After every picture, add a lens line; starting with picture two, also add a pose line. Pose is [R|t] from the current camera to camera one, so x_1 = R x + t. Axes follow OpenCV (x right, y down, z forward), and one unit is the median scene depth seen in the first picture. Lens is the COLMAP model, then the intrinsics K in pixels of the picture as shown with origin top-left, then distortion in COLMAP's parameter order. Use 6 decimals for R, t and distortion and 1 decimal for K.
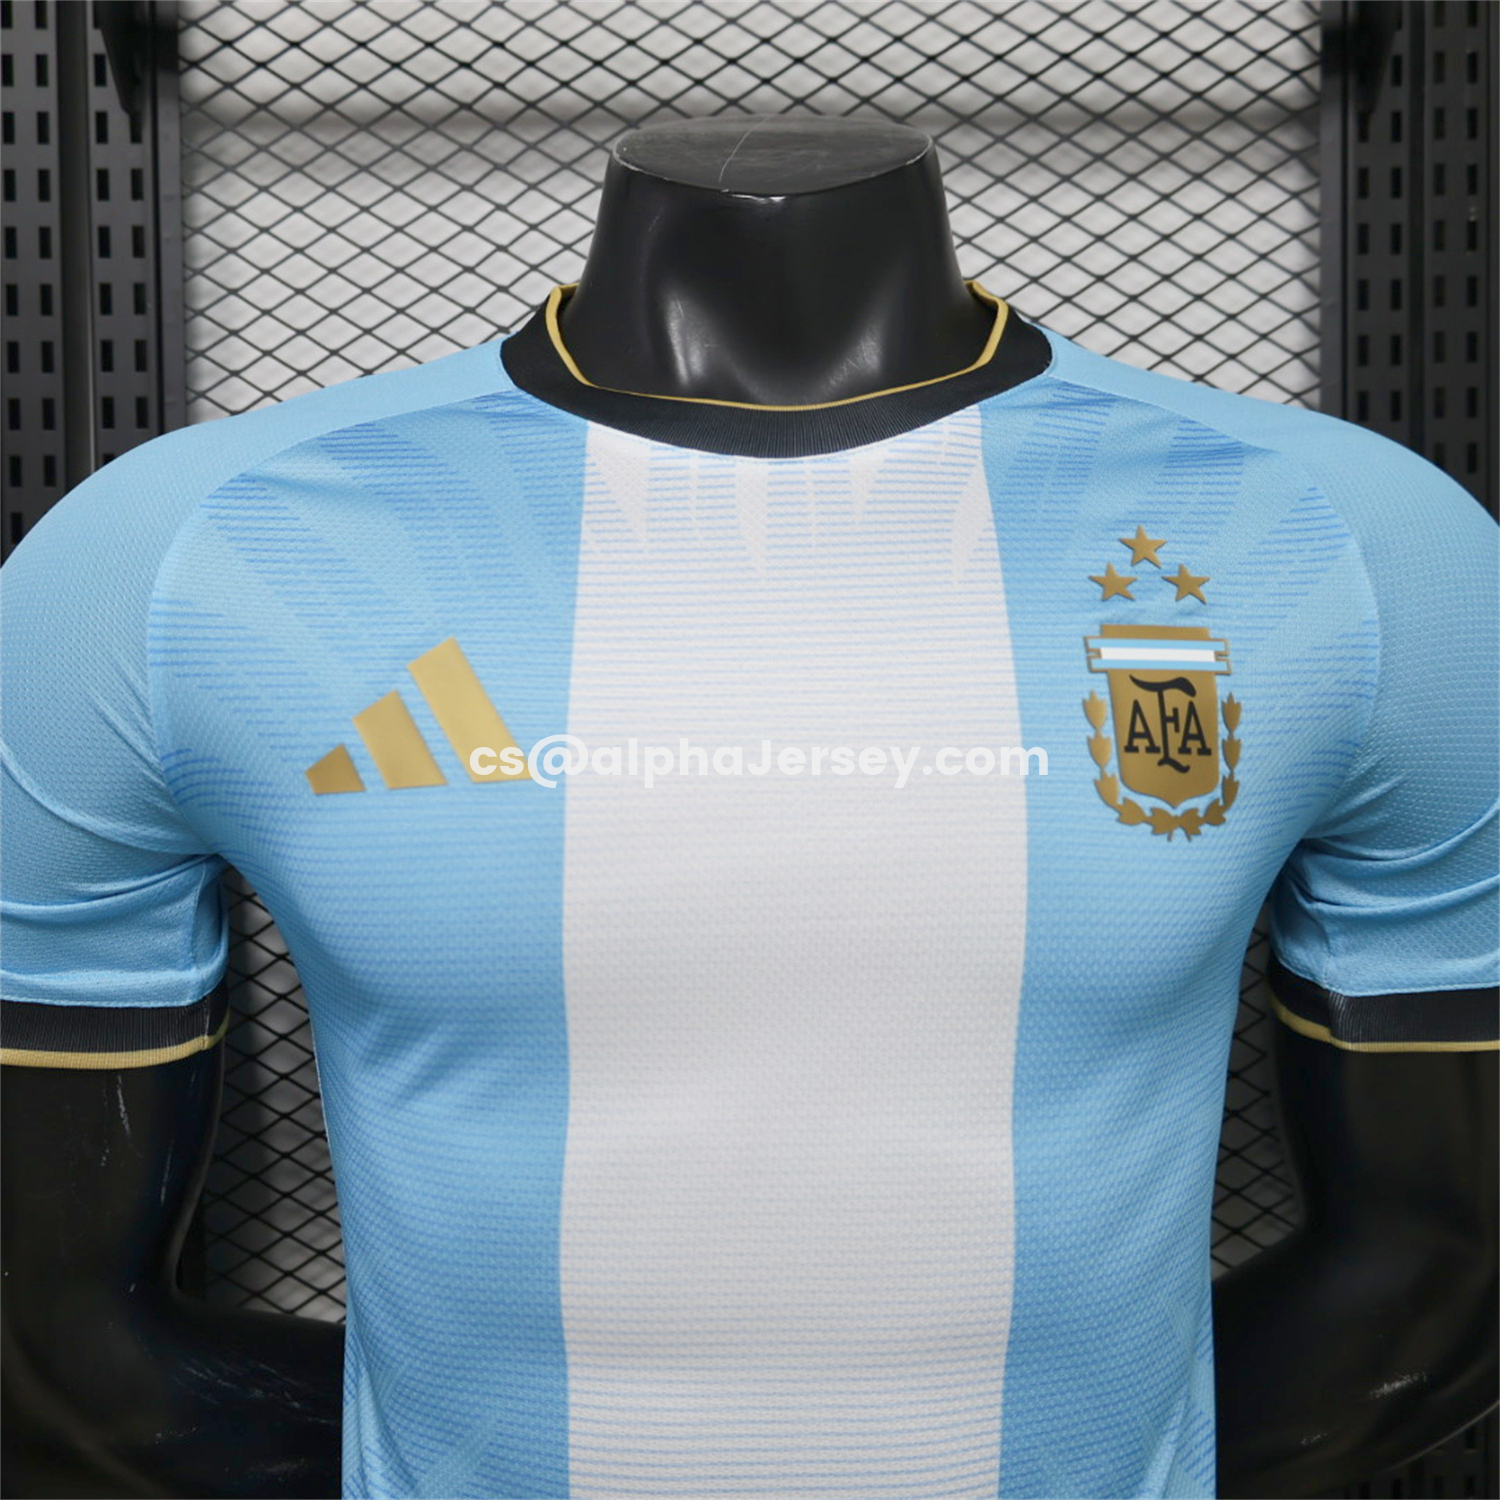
lens RADIAL K [[1566.1, 0, 750.0], [0, 1566.1, 750.0], [0, 0, 1]] dist [0.000847, 0.003485]
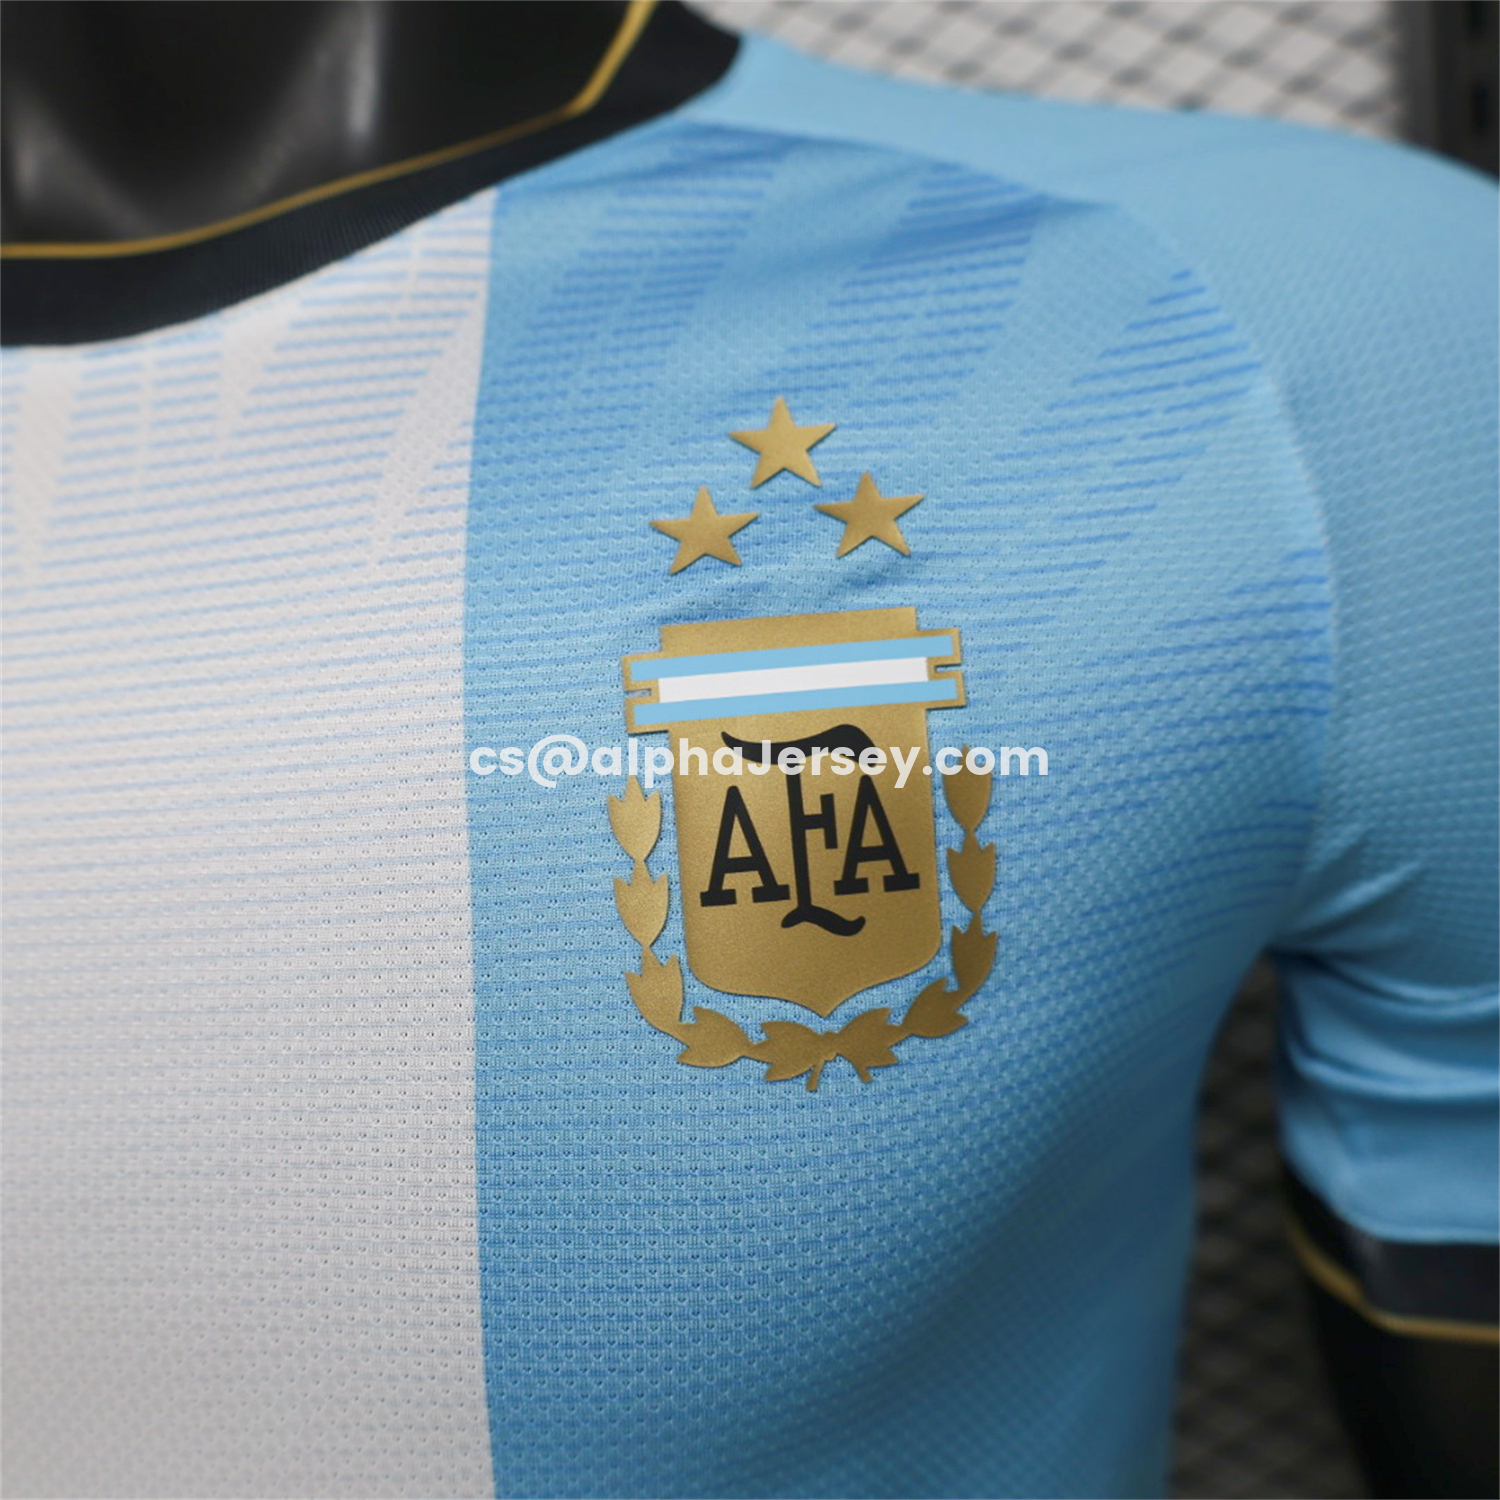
lens RADIAL K [[1566.1, 0, 750.0], [0, 1566.1, 750.0], [0, 0, 1]] dist [0.000847, 0.003485]
pose [[0.978420, -0.067508, -0.195286, 0.325506], [0.084039, 0.993434, 0.077636, -0.074544], [0.188763, -0.092372, 0.977669, 0.518793]]
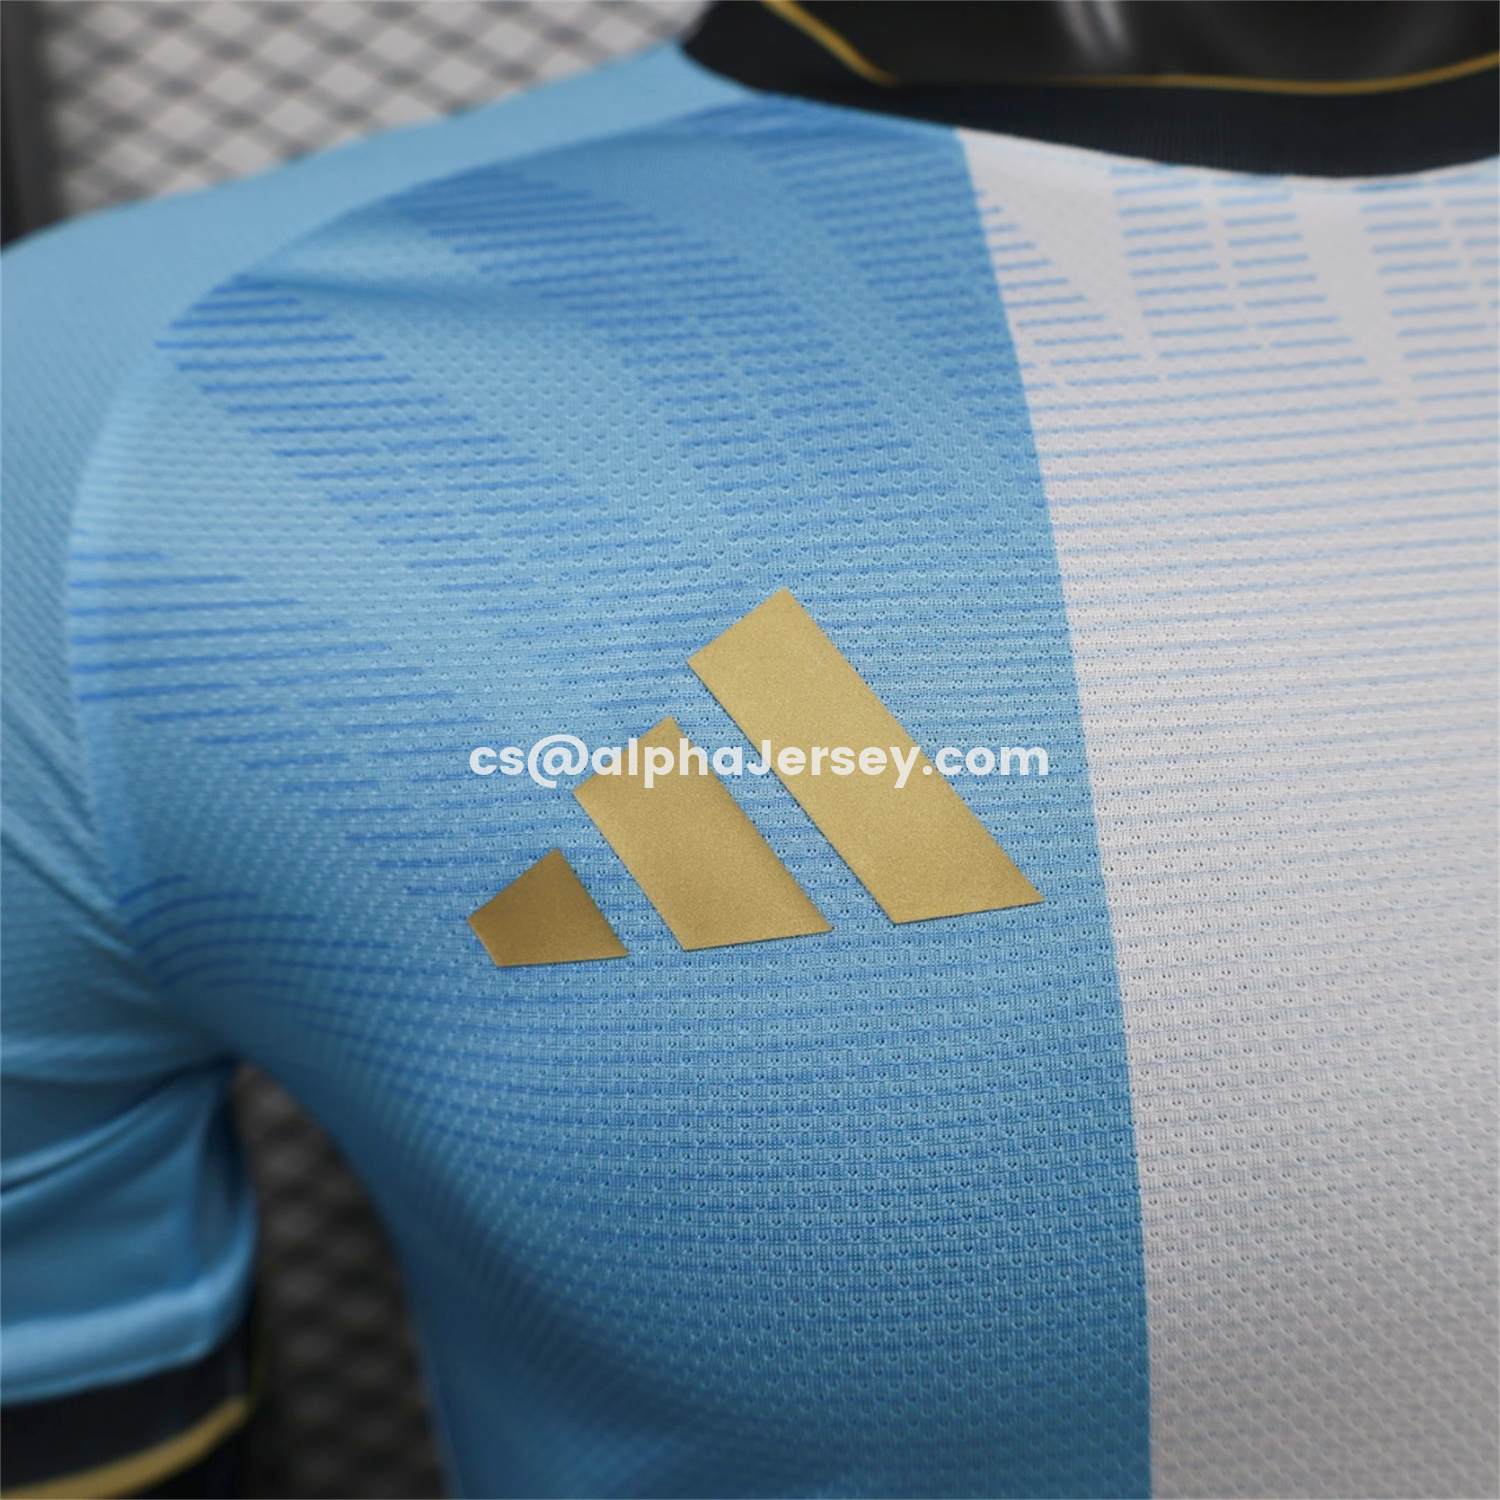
lens RADIAL K [[1566.1, 0, 750.0], [0, 1566.1, 750.0], [0, 0, 1]] dist [0.000847, 0.003485]
pose [[0.993480, -0.076557, 0.084478, -0.228137], [0.073802, 0.996649, 0.035272, -0.041001], [-0.086895, -0.028808, 0.995801, 0.528572]]
